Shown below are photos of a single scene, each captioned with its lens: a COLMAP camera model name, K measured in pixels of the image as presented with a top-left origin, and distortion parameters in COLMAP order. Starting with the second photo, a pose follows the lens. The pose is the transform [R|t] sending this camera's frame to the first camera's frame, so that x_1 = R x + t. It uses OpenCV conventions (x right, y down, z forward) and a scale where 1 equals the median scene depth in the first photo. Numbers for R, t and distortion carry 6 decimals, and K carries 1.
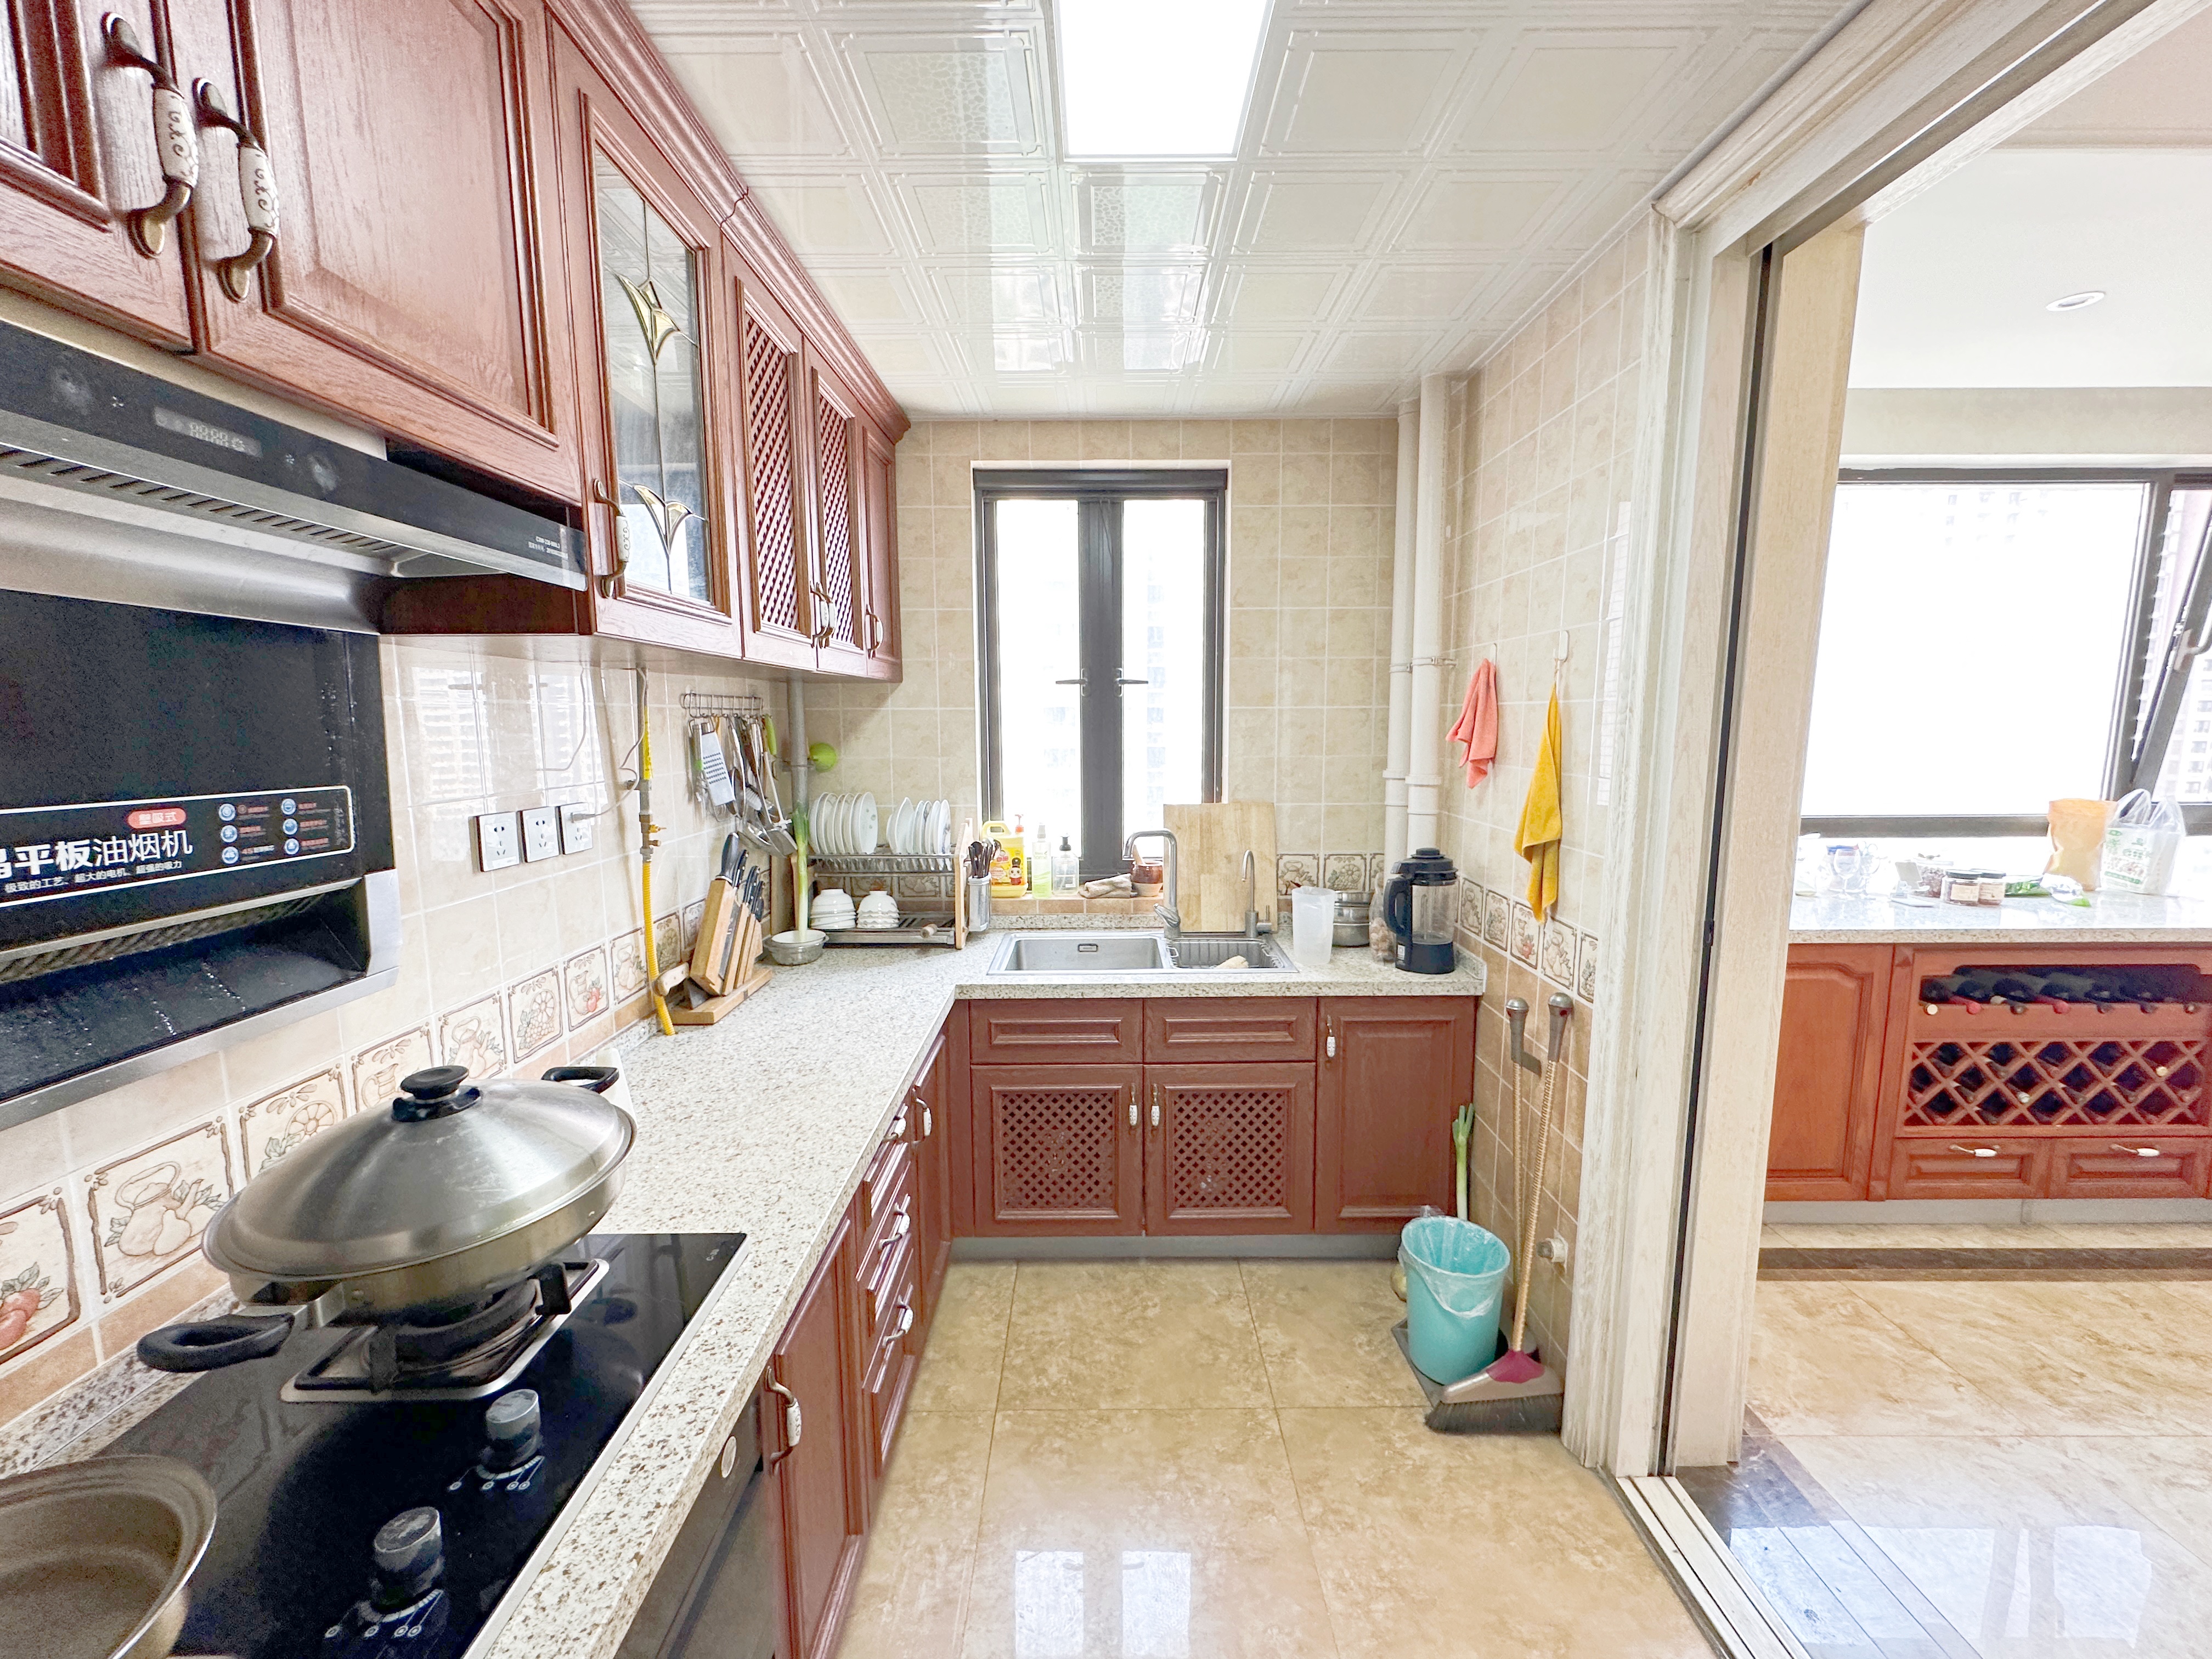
lens RADIAL K [[880.8, 0, 1106.3], [0, 880.8, 830.8], [0, 0, 1]] dist [-0.000368, -0.000103]
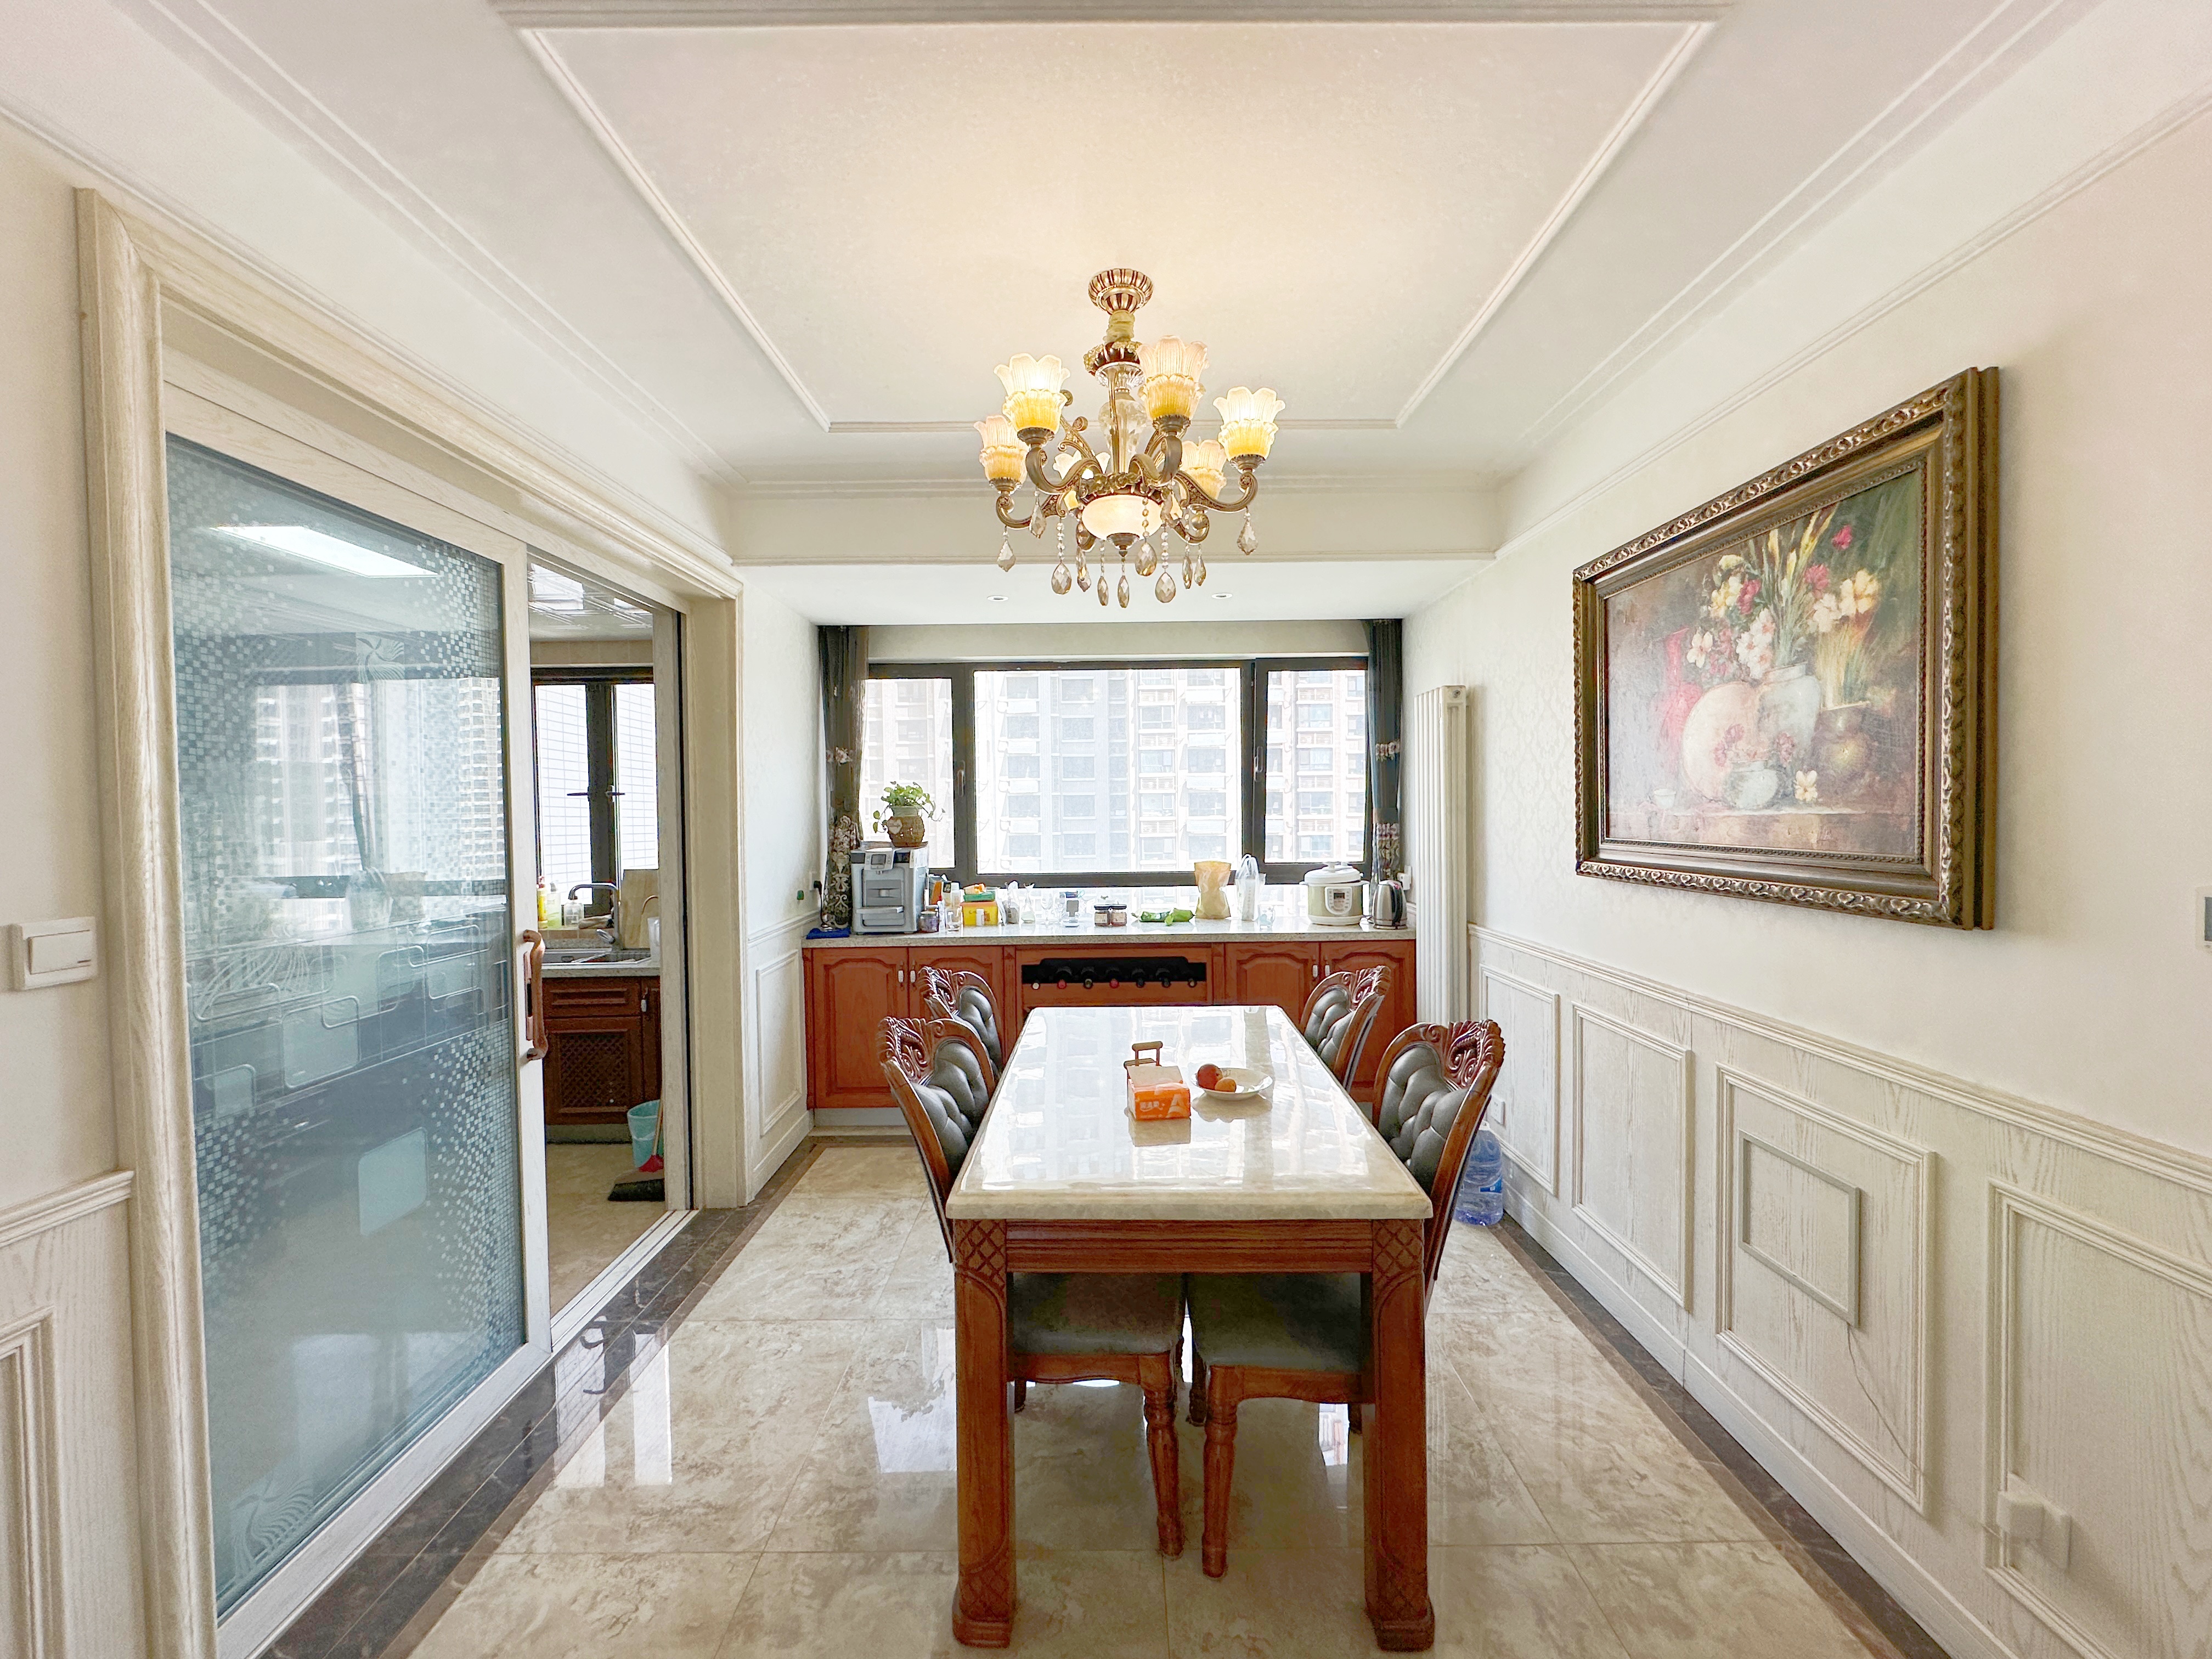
lens RADIAL K [[880.8, 0, 1106.3], [0, 880.8, 828.5], [0, 0, 1]] dist [-0.000368, -0.000103]
pose [[0.999901, -0.009058, -0.010783, 0.956389], [0.007865, 0.994333, -0.106017, 0.074082], [0.011682, 0.105922, 0.994306, -0.600278]]
